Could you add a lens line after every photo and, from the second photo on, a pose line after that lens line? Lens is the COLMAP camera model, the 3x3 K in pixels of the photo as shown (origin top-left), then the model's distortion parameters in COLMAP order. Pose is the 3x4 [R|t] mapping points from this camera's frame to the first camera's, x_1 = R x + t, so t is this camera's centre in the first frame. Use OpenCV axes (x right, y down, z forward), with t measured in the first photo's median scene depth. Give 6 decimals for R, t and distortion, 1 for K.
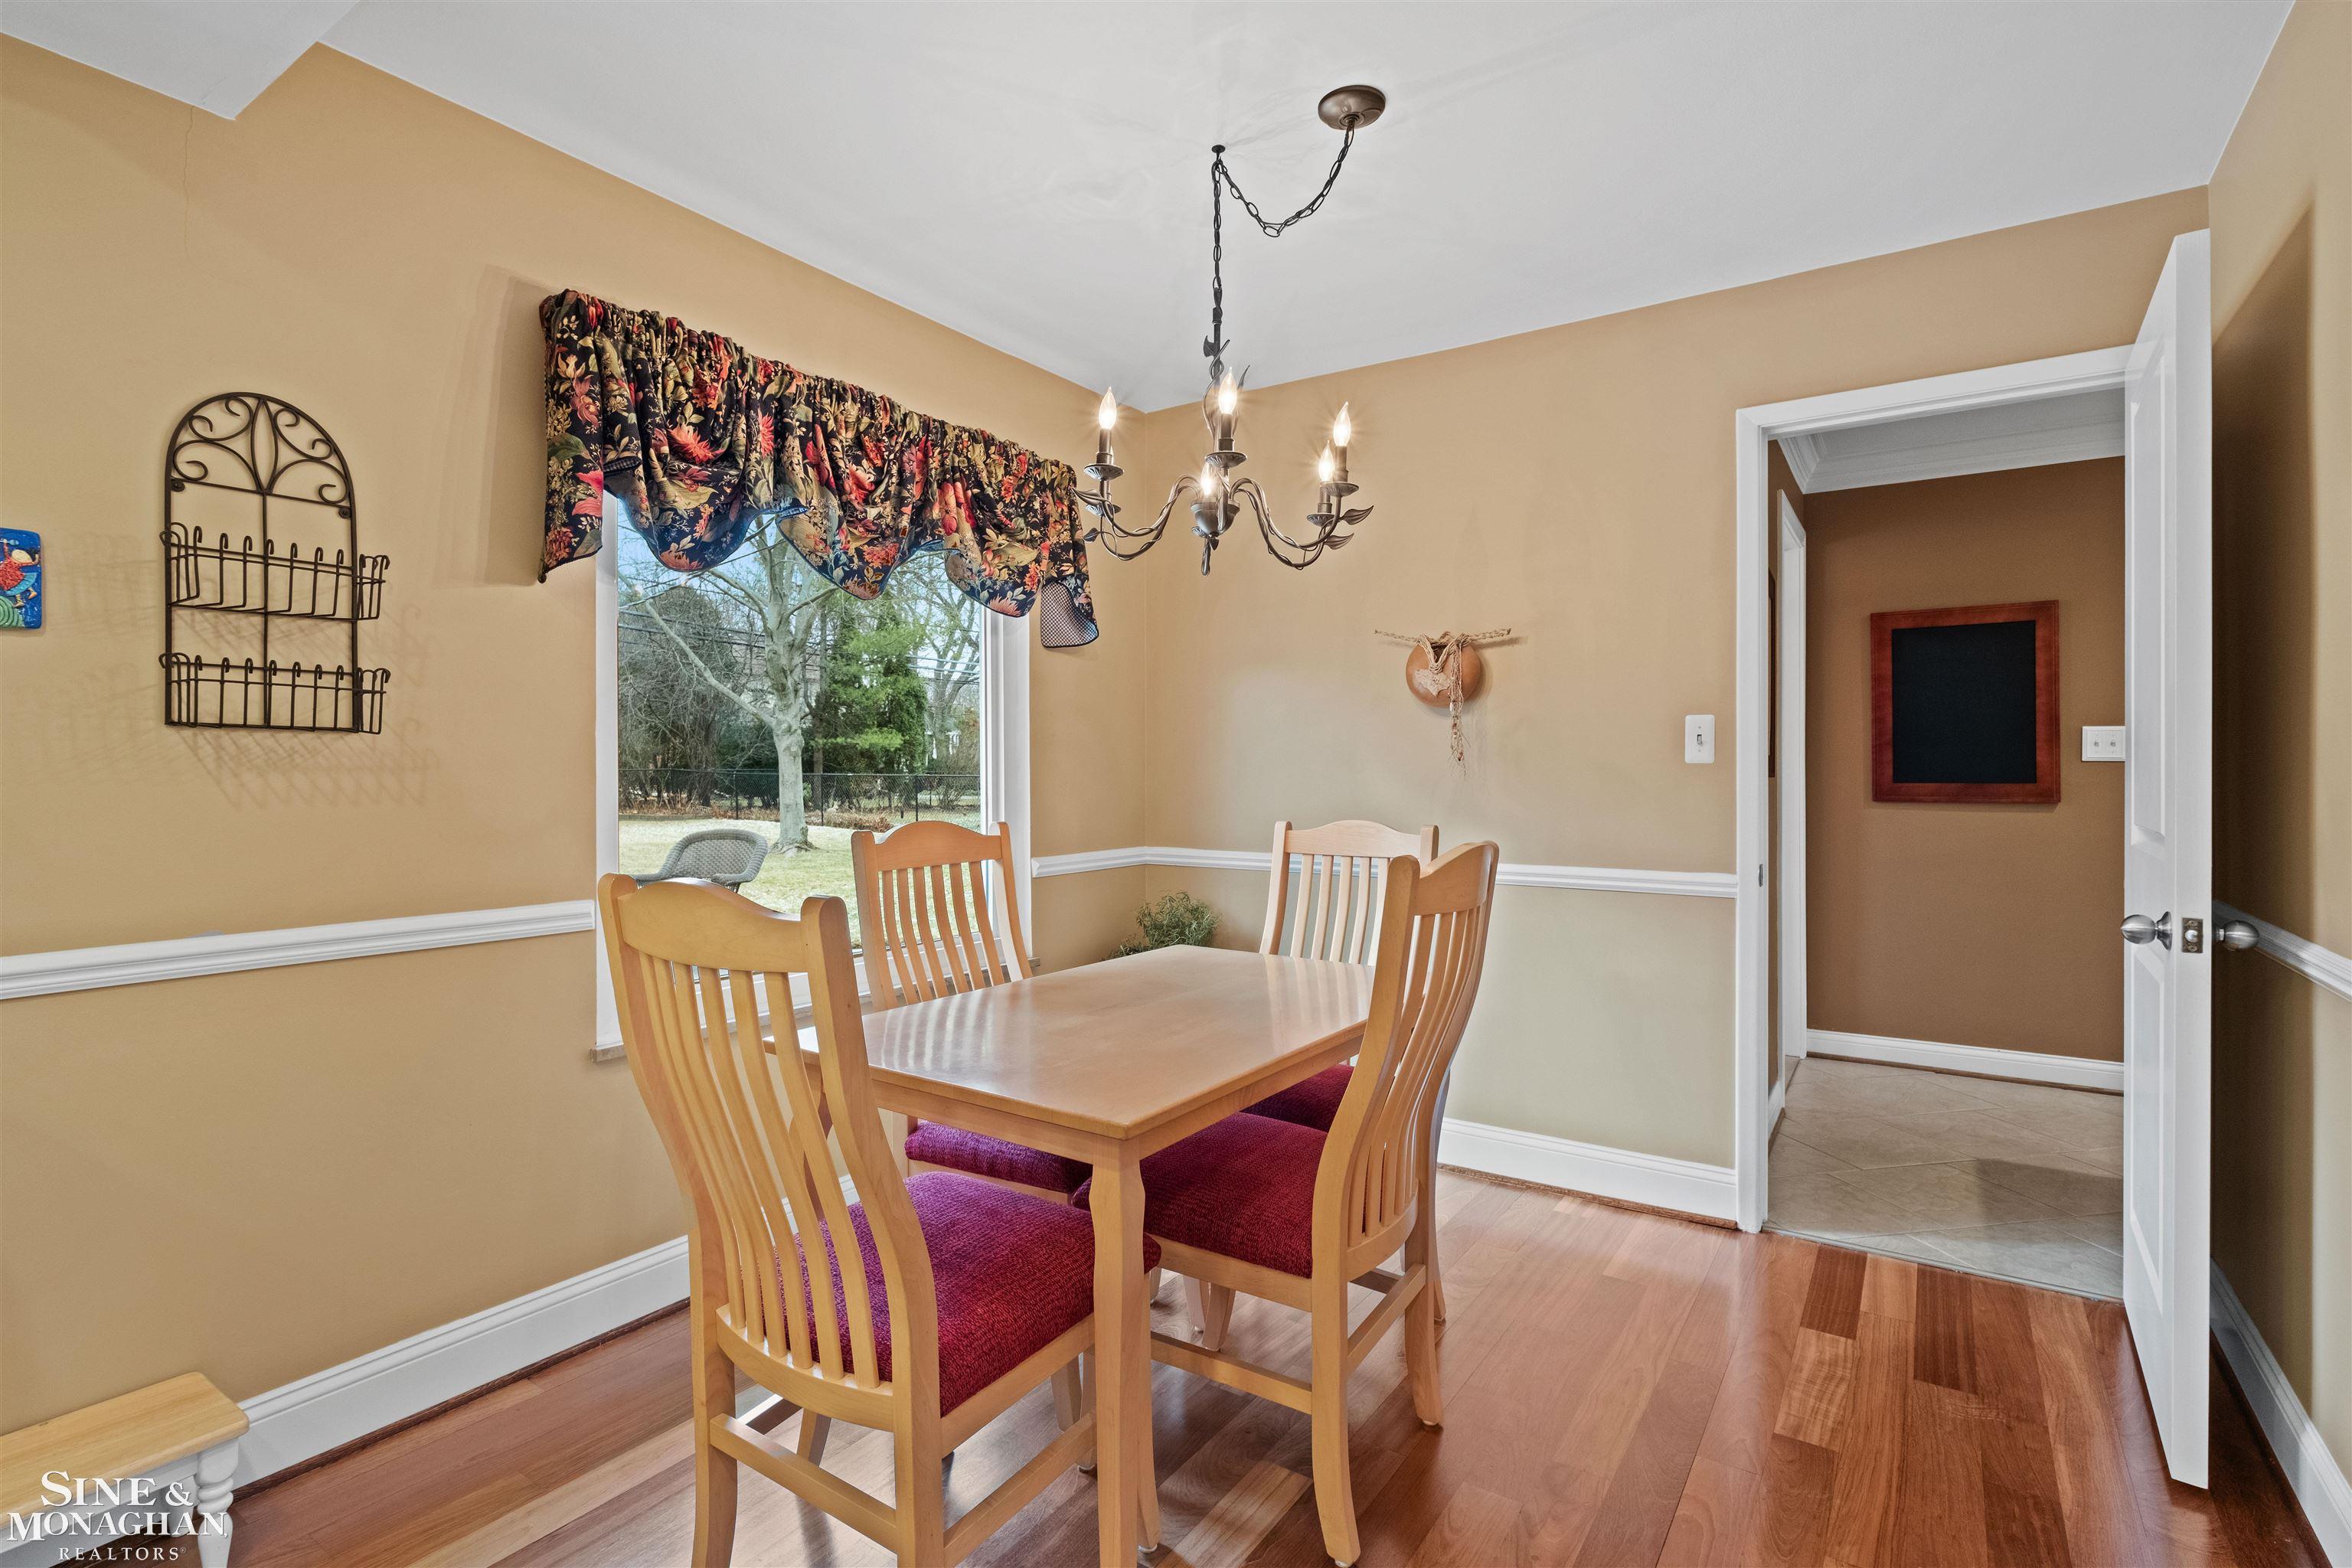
lens RADIAL K [[1118.8, 0, 1161.3], [0, 1118.8, 775.9], [0, 0, 1]] dist [-0.005251, -0.000989]
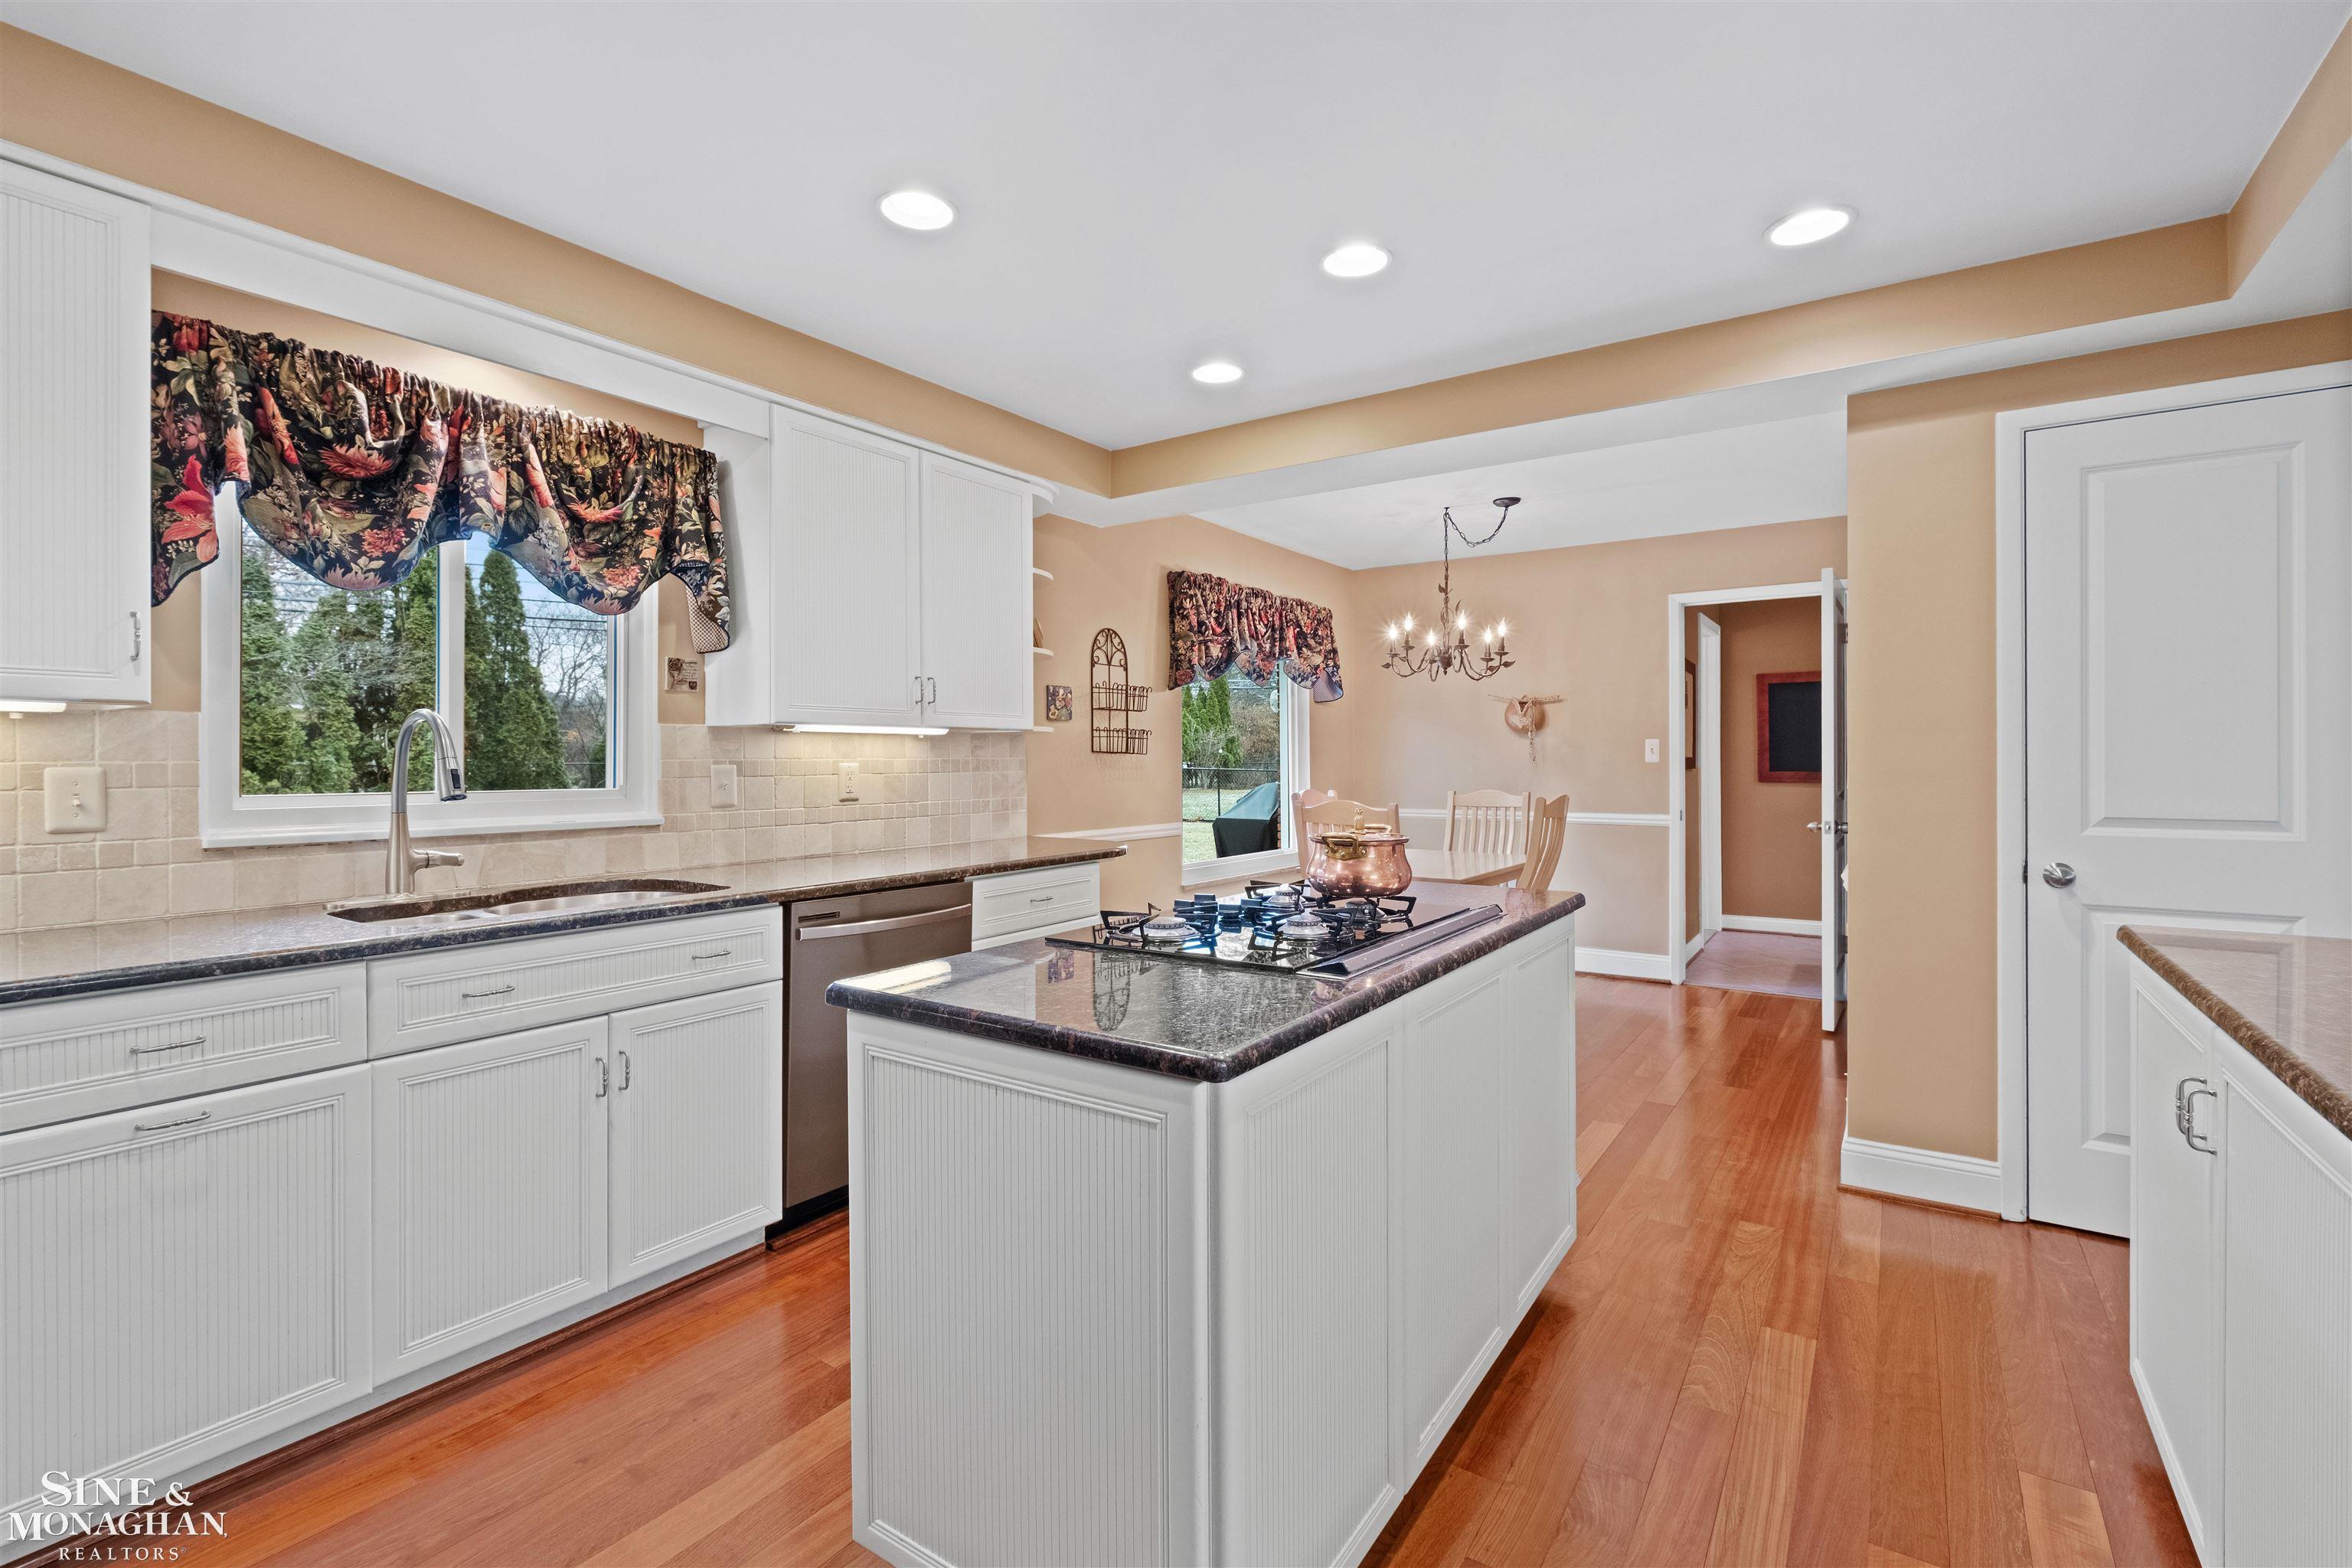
lens RADIAL K [[1072.6, 0, 1186.4], [0, 1072.6, 768.9], [0, 0, 1]] dist [0.001297, 0.000190]
pose [[0.999930, -0.003890, 0.011189, -0.450050], [0.003887, 0.999992, 0.000308, -0.002803], [-0.011190, -0.000264, 0.999937, -1.090732]]
